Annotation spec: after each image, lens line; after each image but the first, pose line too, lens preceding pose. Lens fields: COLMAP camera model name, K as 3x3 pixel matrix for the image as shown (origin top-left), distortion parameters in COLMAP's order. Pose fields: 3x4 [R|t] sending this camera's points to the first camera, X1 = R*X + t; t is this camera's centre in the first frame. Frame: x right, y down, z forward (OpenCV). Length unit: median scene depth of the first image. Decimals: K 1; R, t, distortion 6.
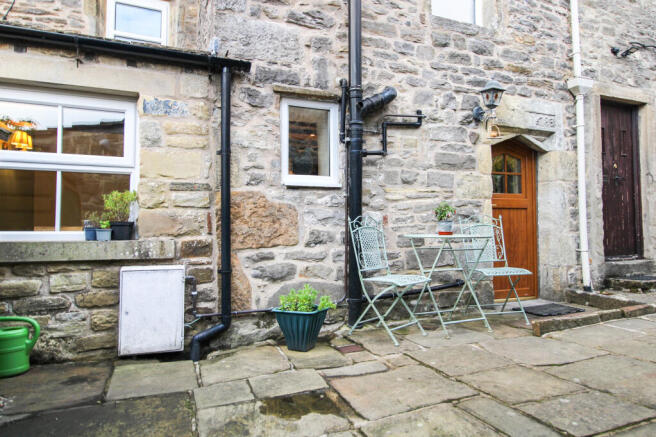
lens RADIAL K [[439.0, 0, 325.9], [0, 439.0, 214.8], [0, 0, 1]] dist [0.004907, -0.001054]
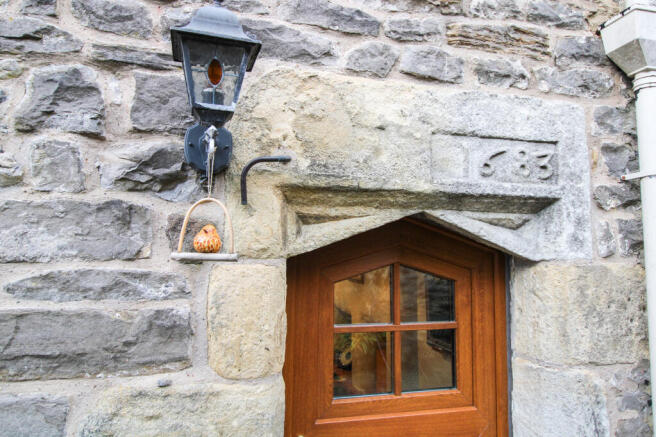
lens RADIAL K [[439.0, 0, 330.7], [0, 439.0, 221.3], [0, 0, 1]] dist [0.004907, -0.001054]
pose [[0.988028, -0.002554, -0.154255, 0.423961], [-0.005542, 0.998630, -0.052034, -0.159388], [0.154176, 0.052266, 0.986660, 0.698964]]
